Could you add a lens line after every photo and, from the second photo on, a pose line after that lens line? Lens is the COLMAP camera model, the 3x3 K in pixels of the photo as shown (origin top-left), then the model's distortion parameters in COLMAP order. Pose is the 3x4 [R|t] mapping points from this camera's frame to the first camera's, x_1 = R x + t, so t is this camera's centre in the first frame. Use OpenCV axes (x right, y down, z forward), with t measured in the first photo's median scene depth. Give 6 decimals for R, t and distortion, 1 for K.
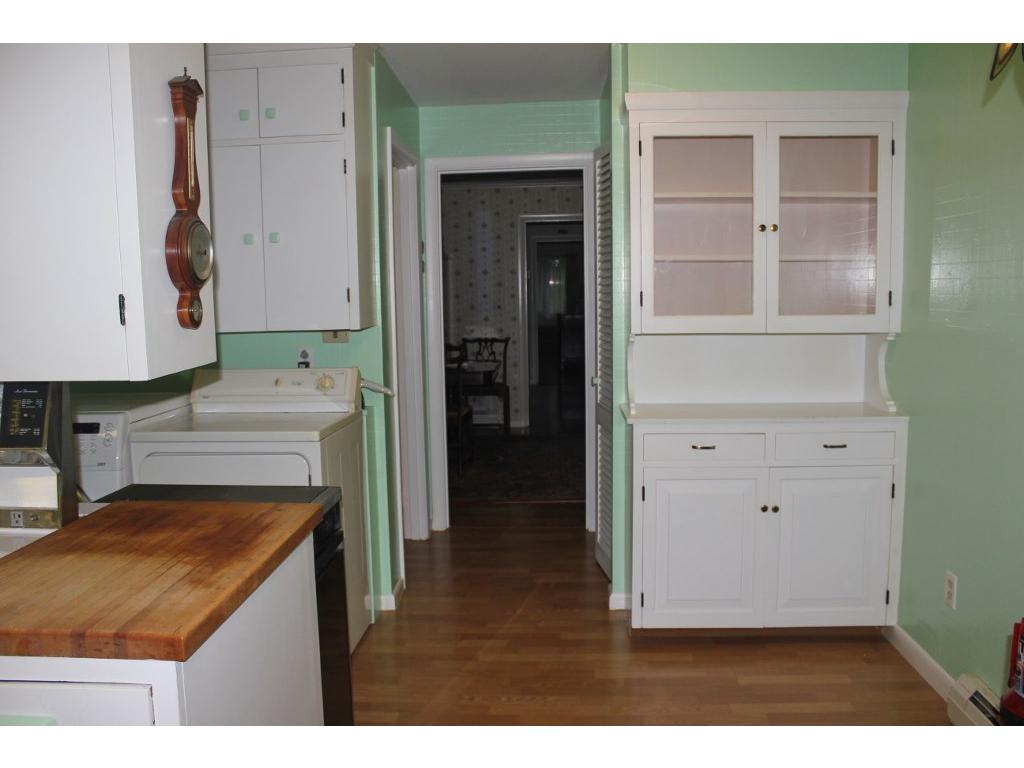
lens RADIAL K [[848.2, 0, 512.0], [0, 848.2, 384.0], [0, 0, 1]] dist [-0.136737, 0.124797]
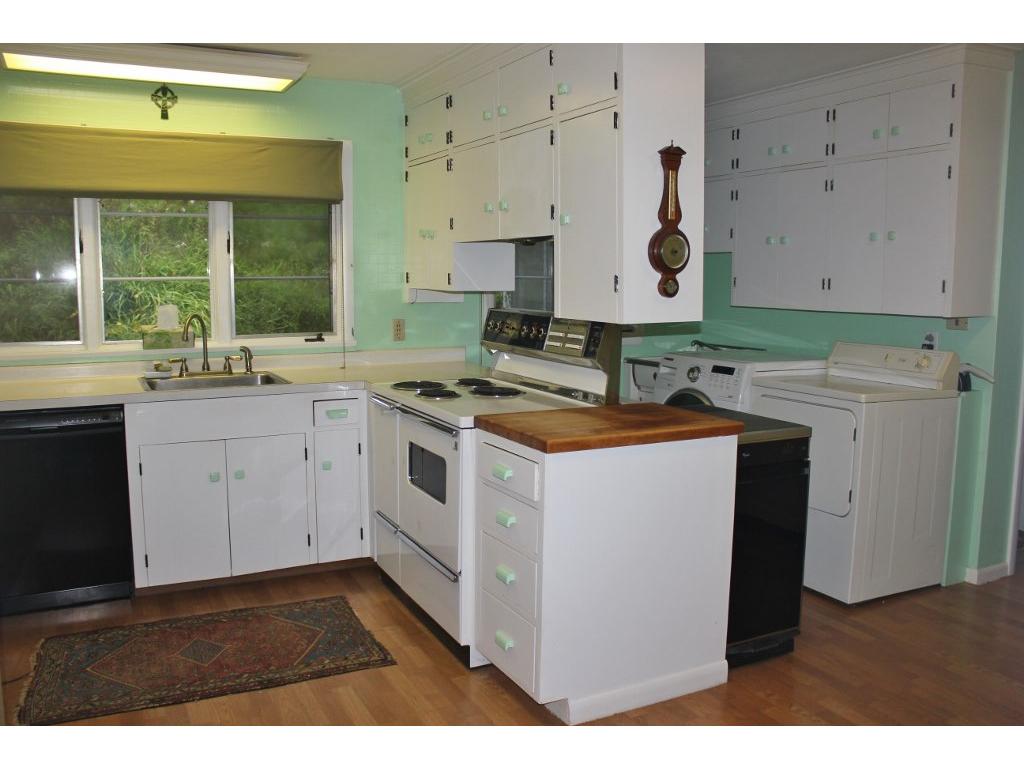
lens RADIAL K [[848.2, 0, 512.0], [0, 848.2, 384.0], [0, 0, 1]] dist [-0.136737, 0.124797]
pose [[0.512998, 0.128122, -0.848775, 0.501810], [-0.114480, 0.990177, 0.080275, 0.002138], [0.850722, 0.055987, 0.522626, -0.068725]]
